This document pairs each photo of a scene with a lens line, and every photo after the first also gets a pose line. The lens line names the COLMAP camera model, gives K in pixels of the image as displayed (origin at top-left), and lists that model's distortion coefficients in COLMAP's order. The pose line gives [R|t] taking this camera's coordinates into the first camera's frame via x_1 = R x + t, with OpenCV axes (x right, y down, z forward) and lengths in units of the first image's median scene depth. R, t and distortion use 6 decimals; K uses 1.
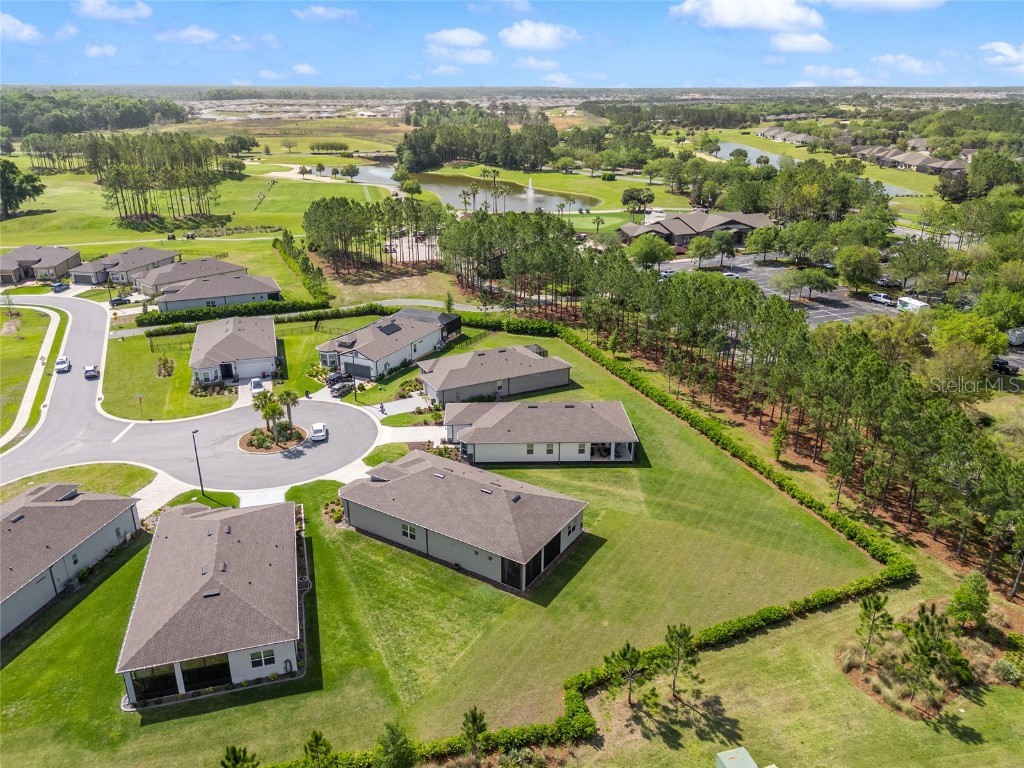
lens RADIAL K [[760.9, 0, 512.0], [0, 760.9, 384.0], [0, 0, 1]] dist [0.091733, -0.103041]
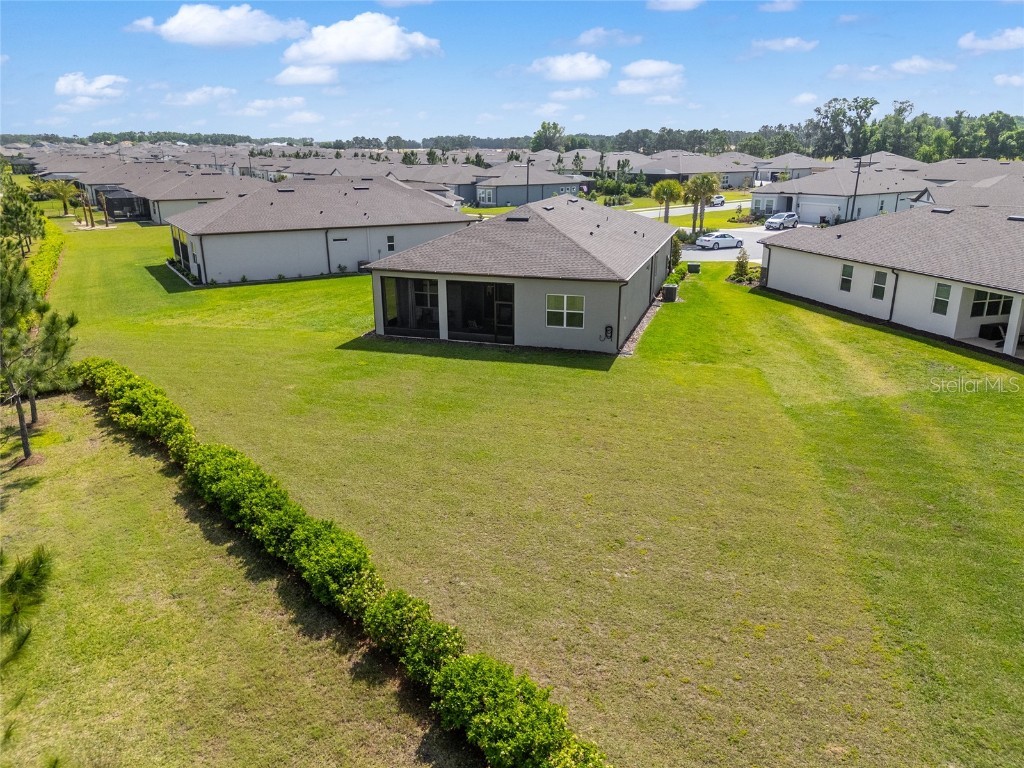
lens RADIAL K [[756.8, 0, 507.4], [0, 756.8, 385.9], [0, 0, 1]] dist [0.092208, -0.115722]
pose [[0.252549, 0.288635, -0.923531, 0.406365], [-0.353291, 0.916079, 0.189695, 0.128185], [0.900780, 0.278367, 0.333327, 0.686186]]
